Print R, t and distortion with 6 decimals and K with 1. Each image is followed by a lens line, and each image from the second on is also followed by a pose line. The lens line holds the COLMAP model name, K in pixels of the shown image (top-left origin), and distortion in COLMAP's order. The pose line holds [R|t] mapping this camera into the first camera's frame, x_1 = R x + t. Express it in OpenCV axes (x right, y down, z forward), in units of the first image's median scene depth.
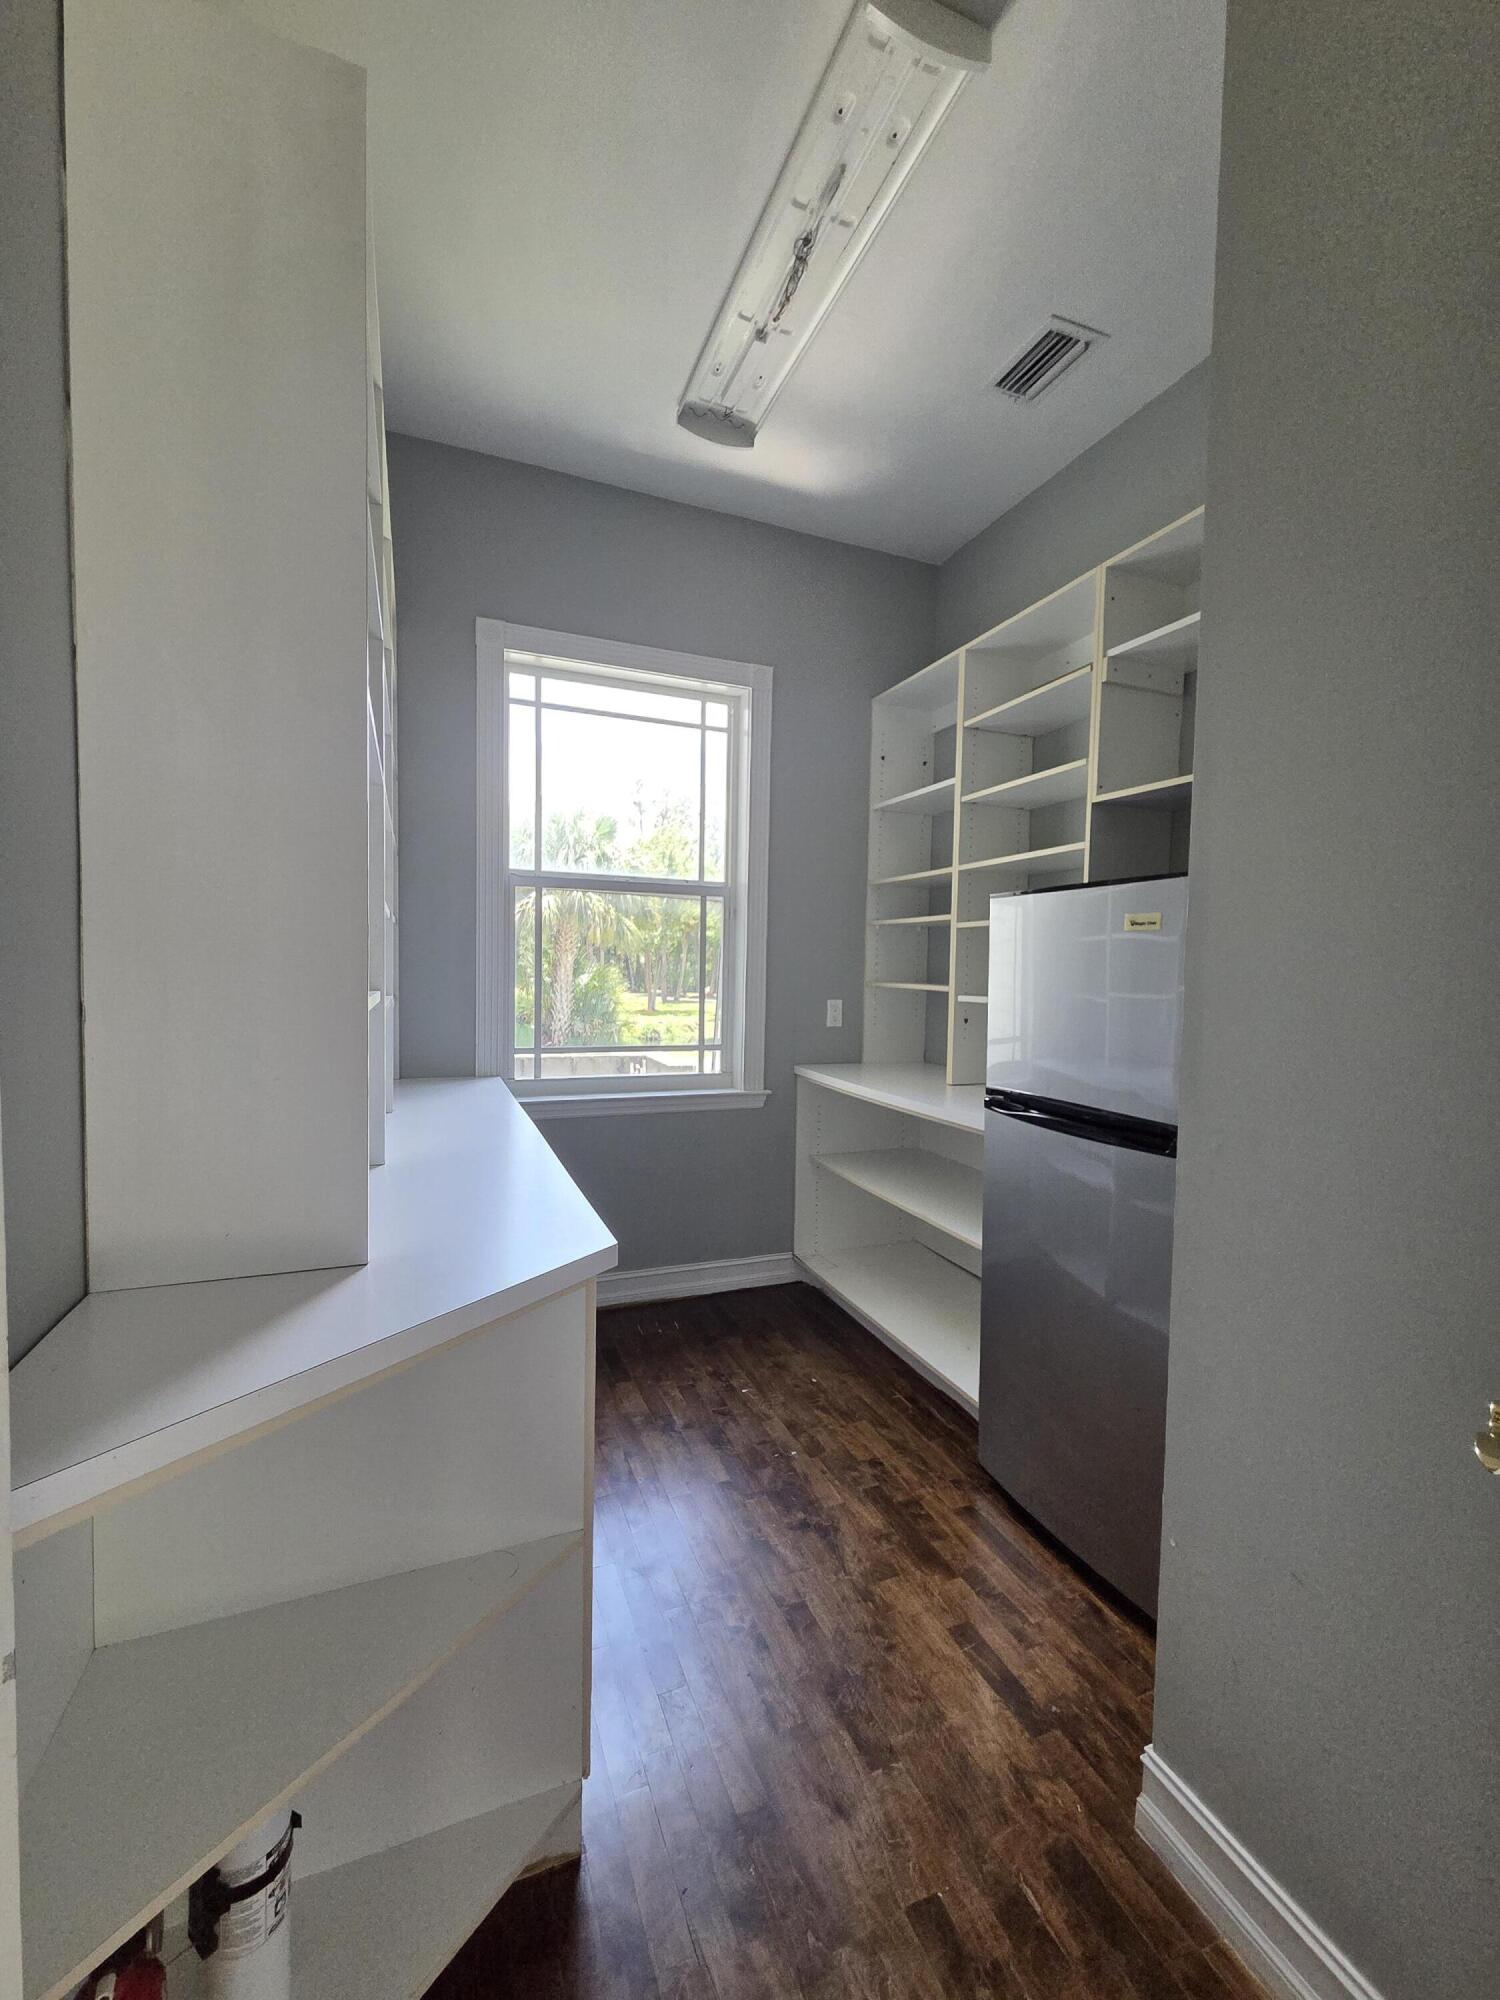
lens RADIAL K [[822.9, 0, 750.0], [0, 822.9, 1000.0], [0, 0, 1]] dist [0.001084, 0.000087]
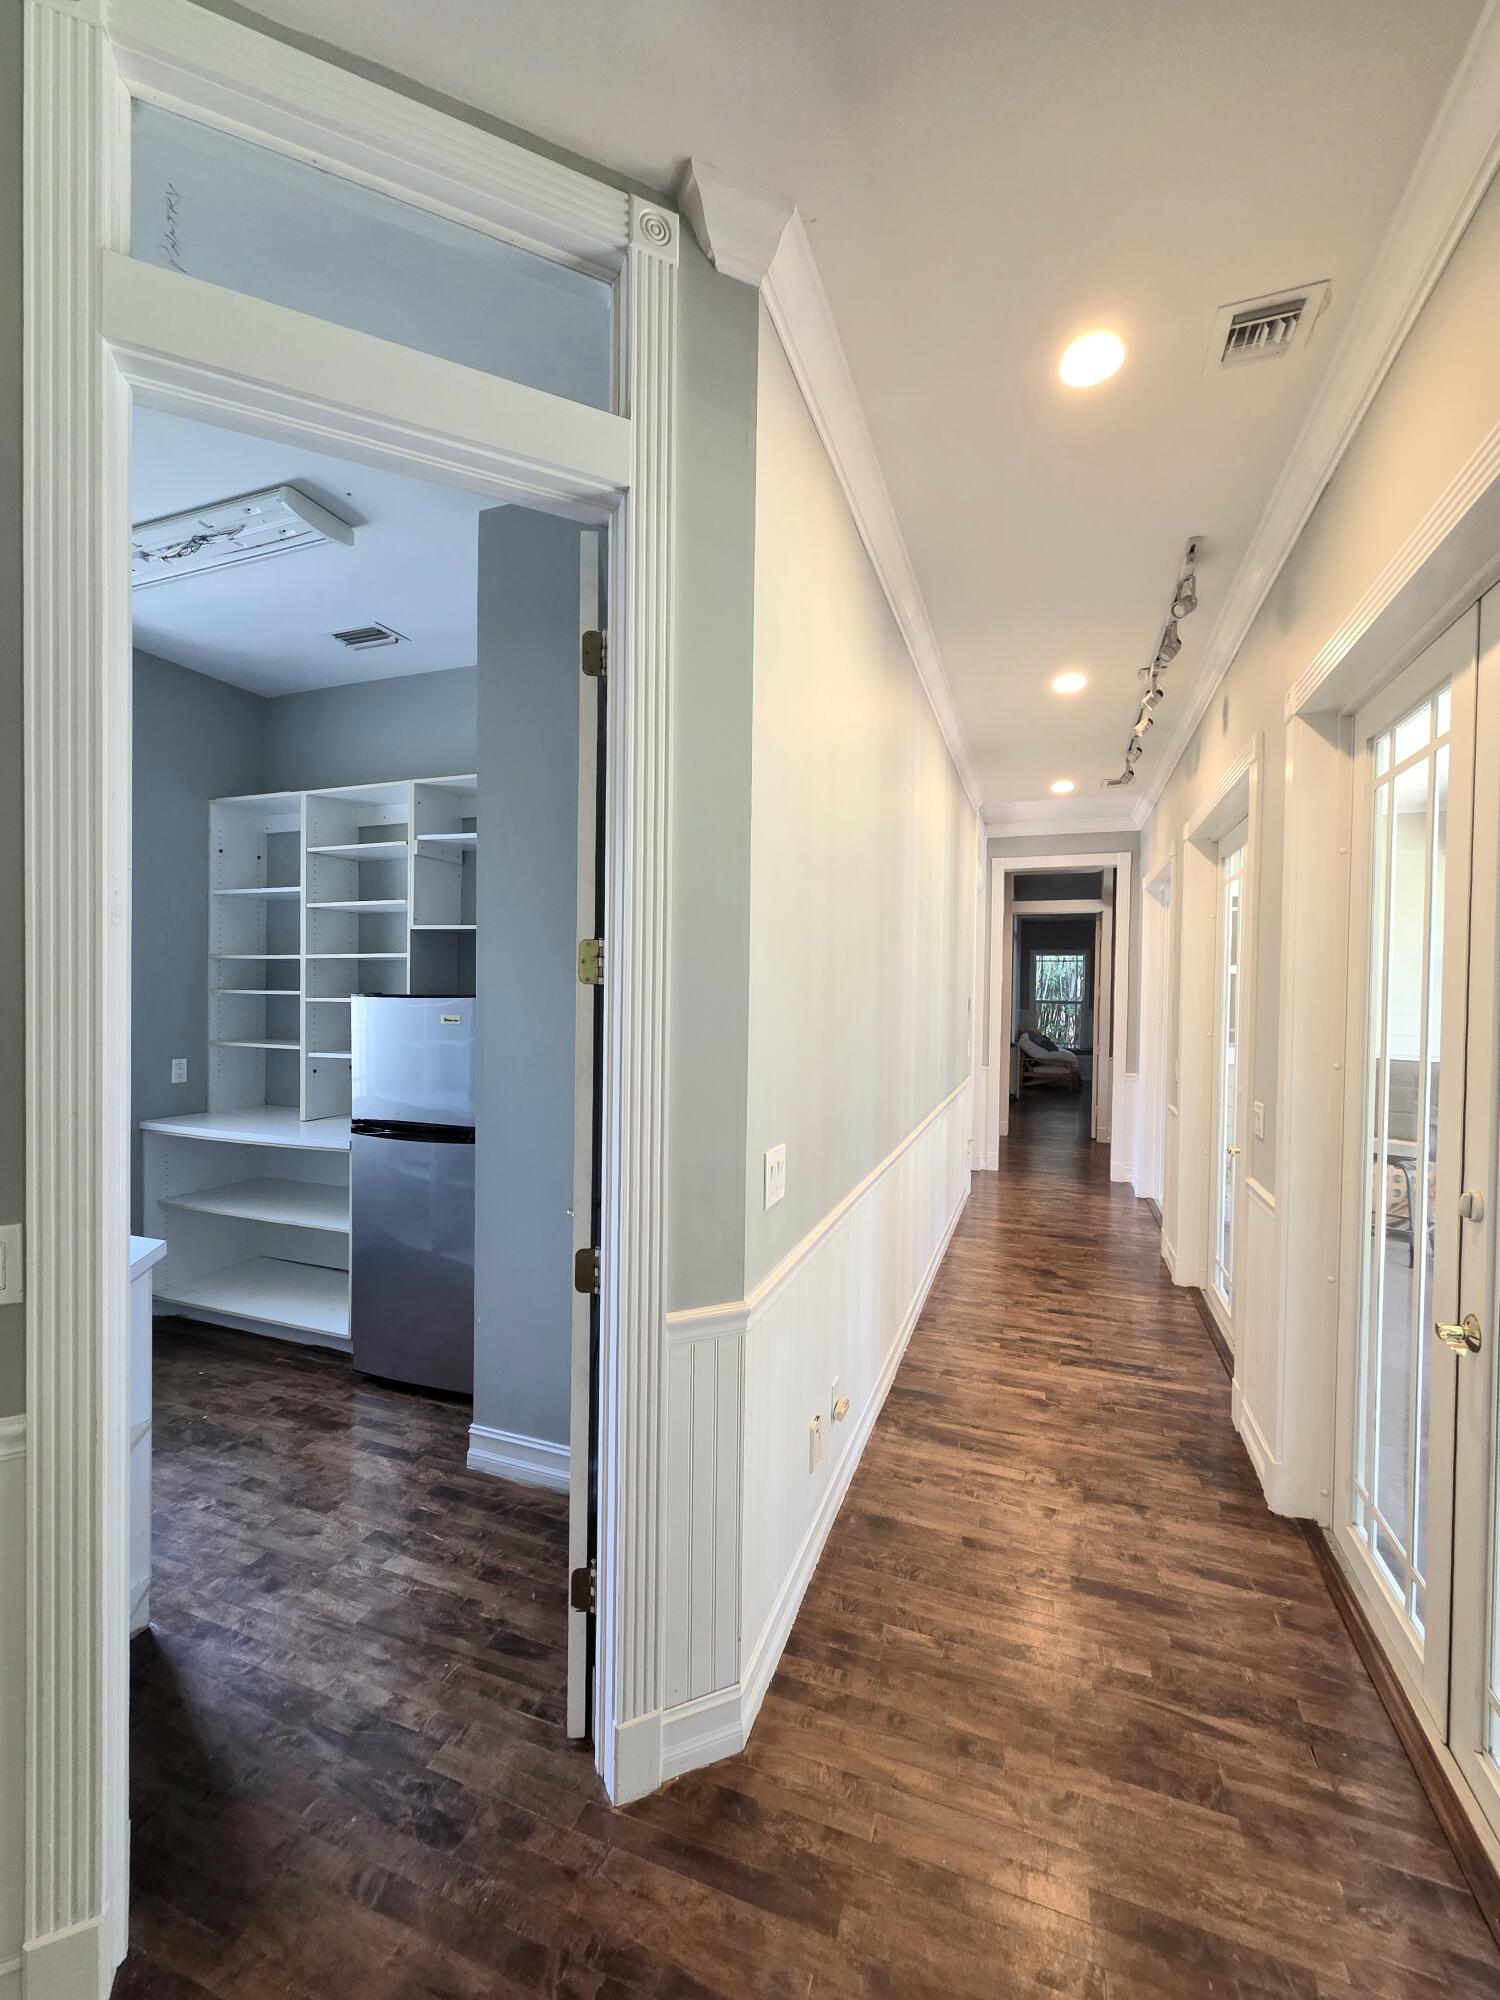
lens RADIAL K [[822.9, 0, 750.0], [0, 822.9, 1000.0], [0, 0, 1]] dist [0.001084, 0.000087]
pose [[0.674216, -0.021325, 0.738227, -0.320209], [0.035942, 0.999346, -0.003957, -0.077336], [-0.737659, 0.029202, 0.674541, -0.550067]]
